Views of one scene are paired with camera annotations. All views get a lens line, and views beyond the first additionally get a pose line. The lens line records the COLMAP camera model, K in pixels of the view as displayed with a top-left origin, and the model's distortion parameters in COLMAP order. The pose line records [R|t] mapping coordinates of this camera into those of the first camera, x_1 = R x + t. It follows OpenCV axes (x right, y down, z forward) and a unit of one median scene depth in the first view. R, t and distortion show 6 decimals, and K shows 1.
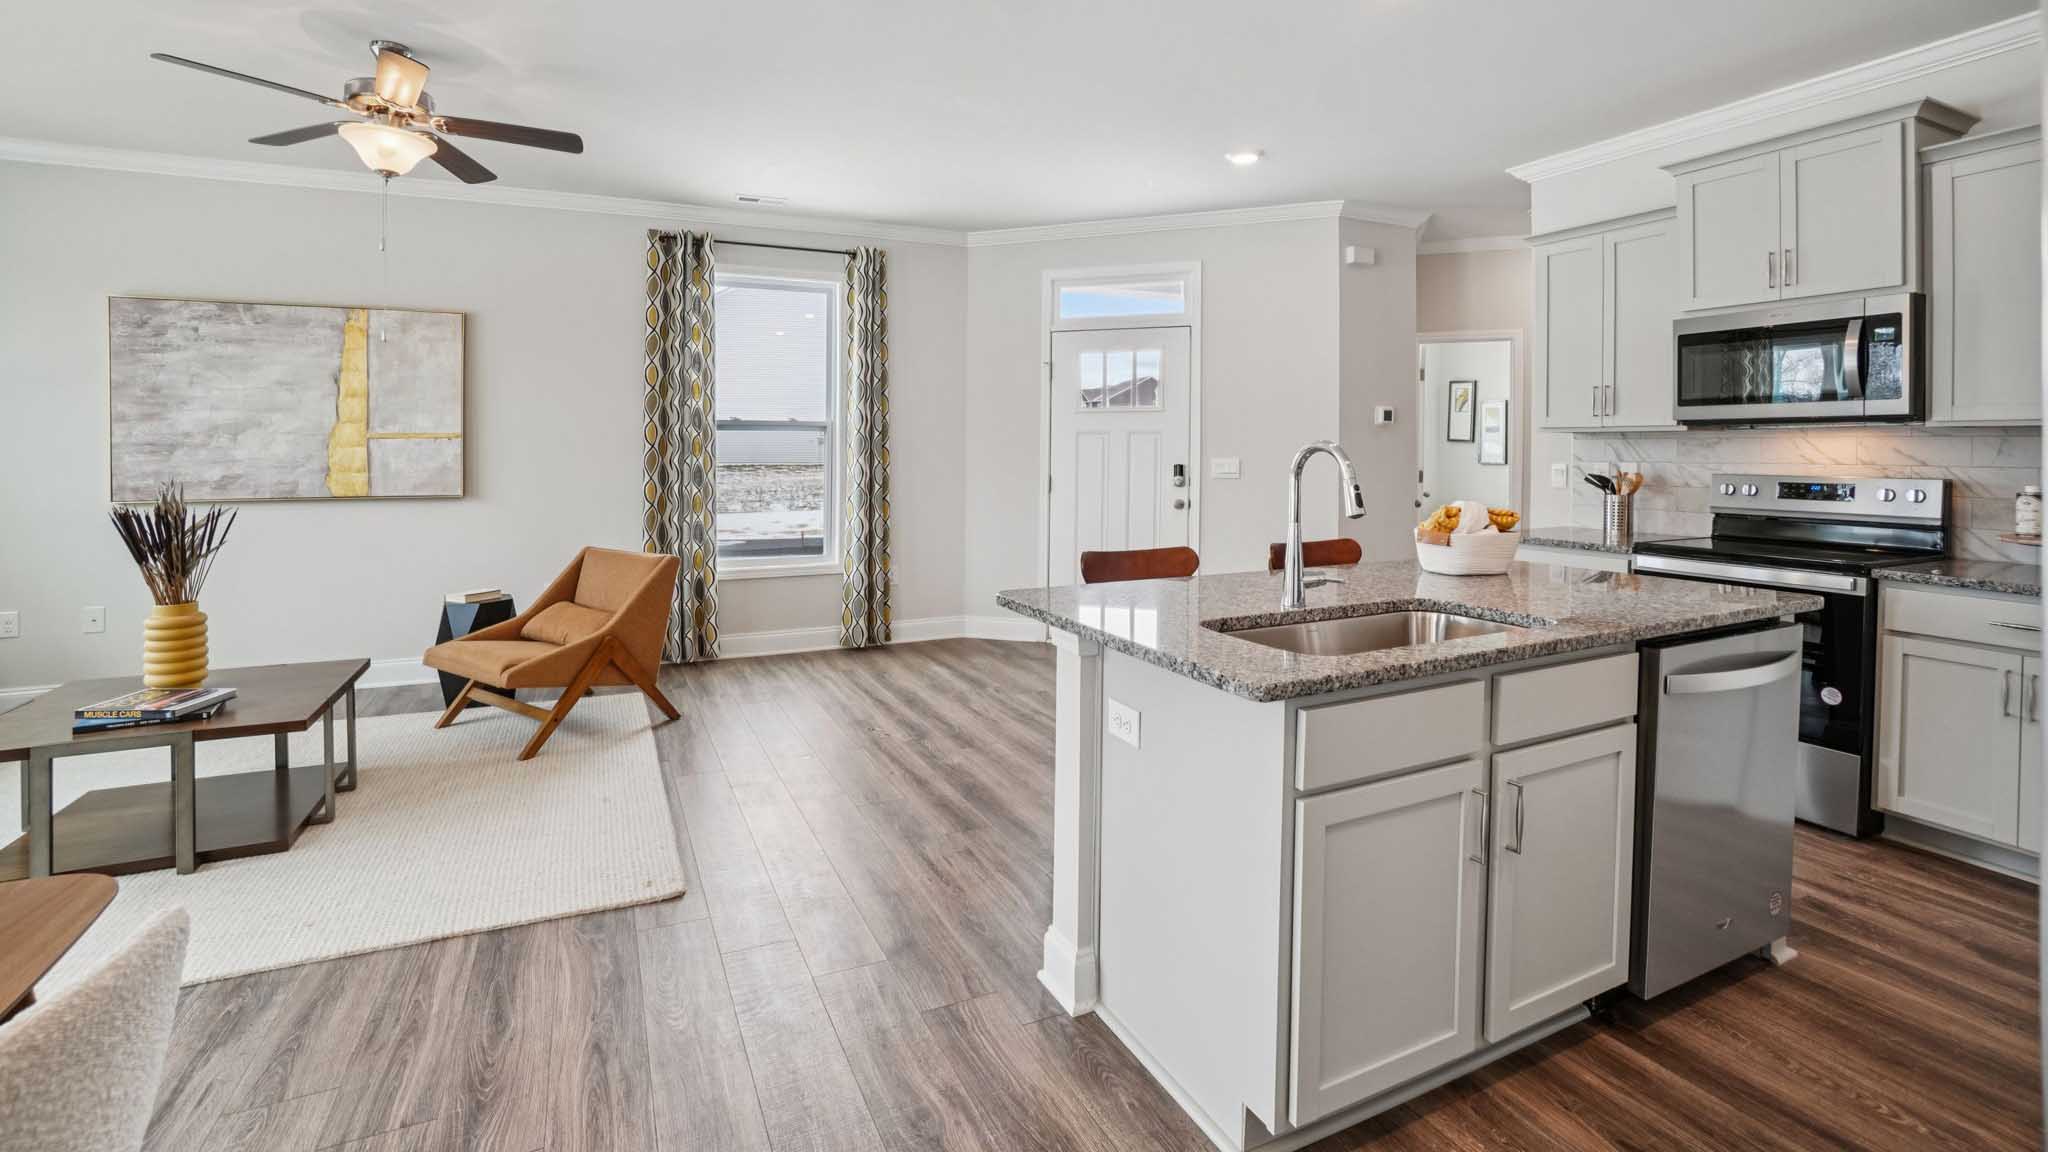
lens RADIAL K [[904.8, 0, 1013.5], [0, 904.8, 450.0], [0, 0, 1]] dist [-0.066459, 0.022417]
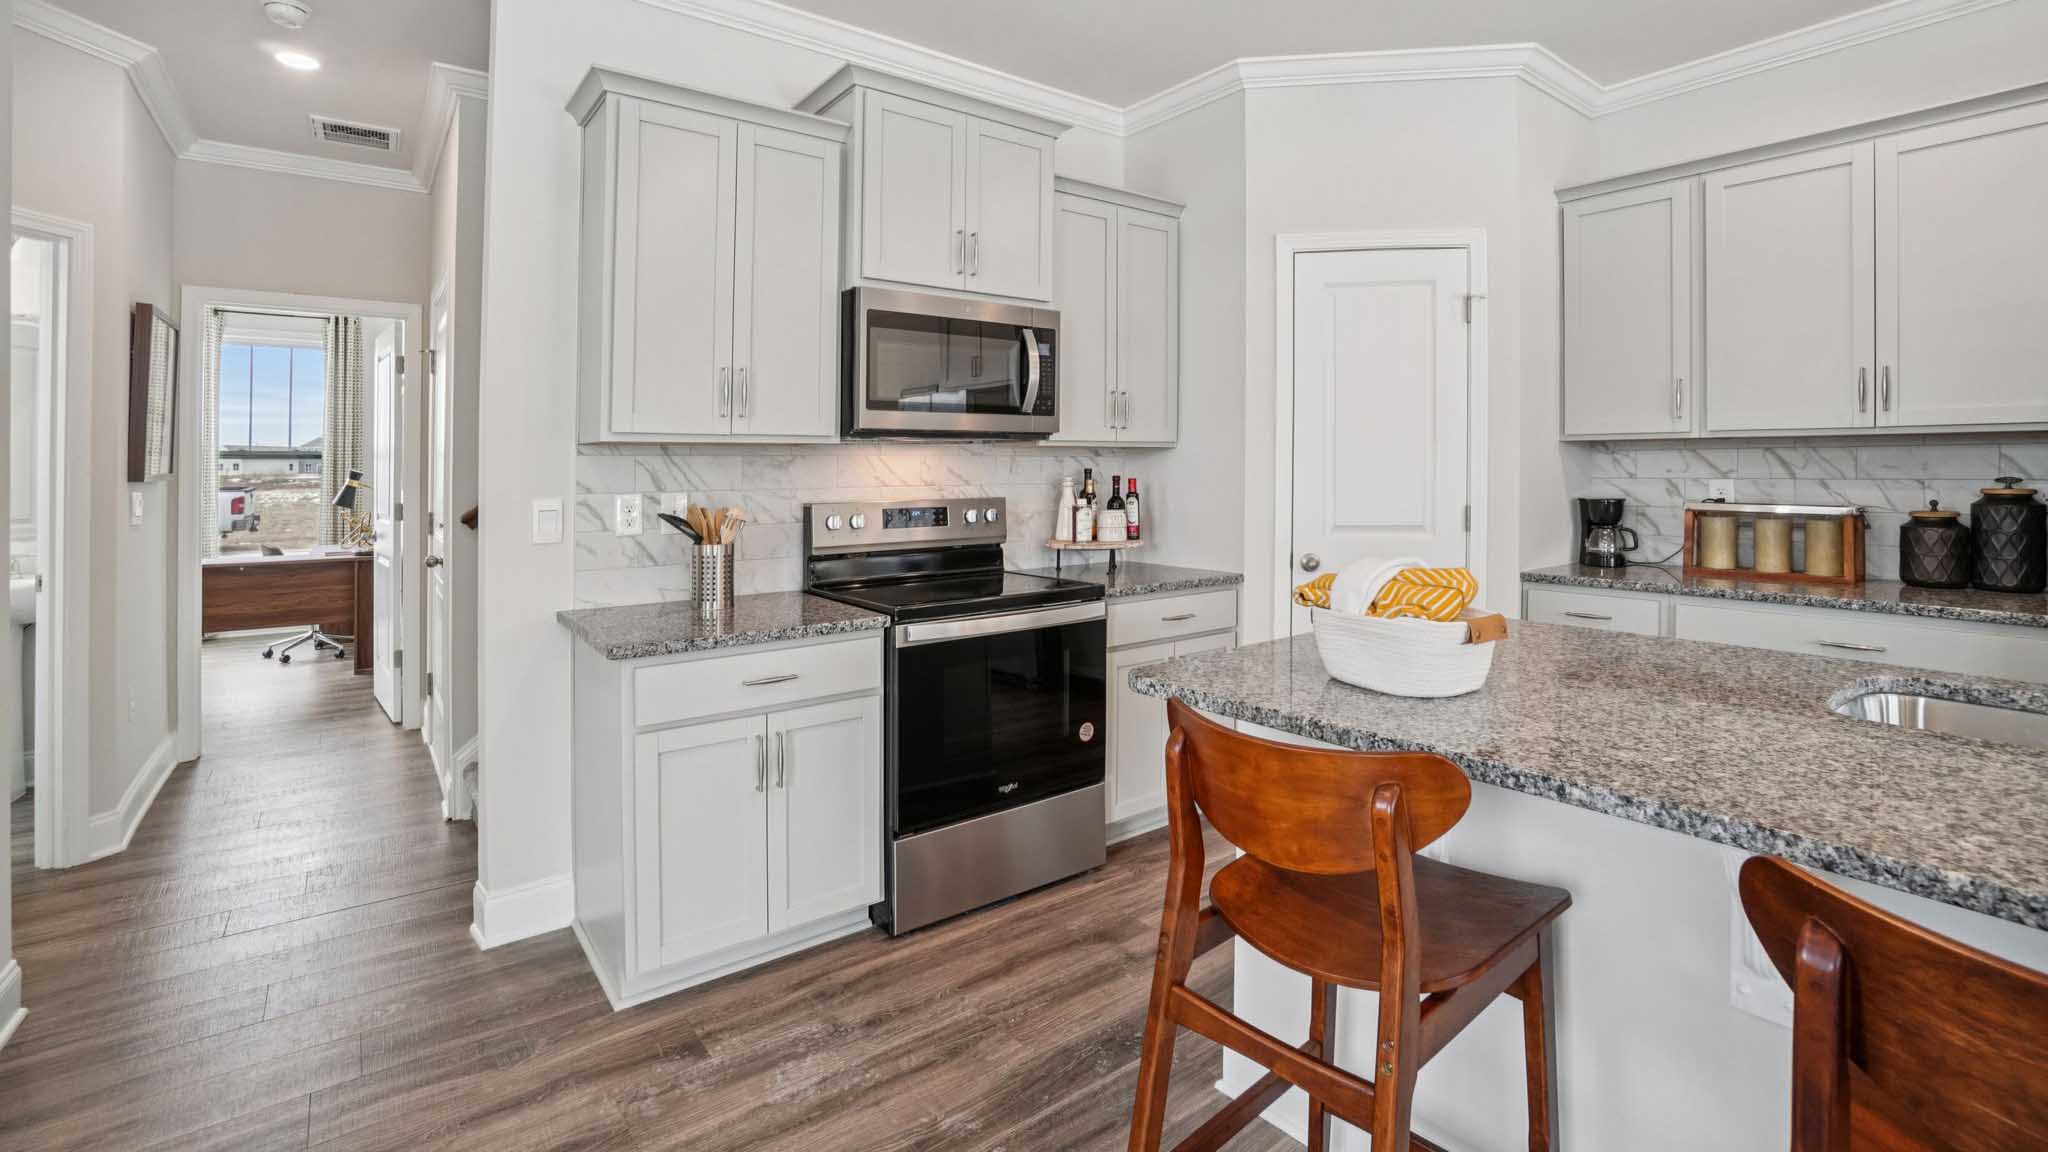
lens RADIAL K [[930.0, 0, 1021.4], [0, 930.0, 469.8], [0, 0, 1]] dist [-0.067828, 0.025950]
pose [[-0.225915, 0.004004, 0.974139, -0.005369], [0.013282, 0.999911, -0.001029, 0.001883], [-0.974056, 0.012706, -0.225948, 0.885431]]
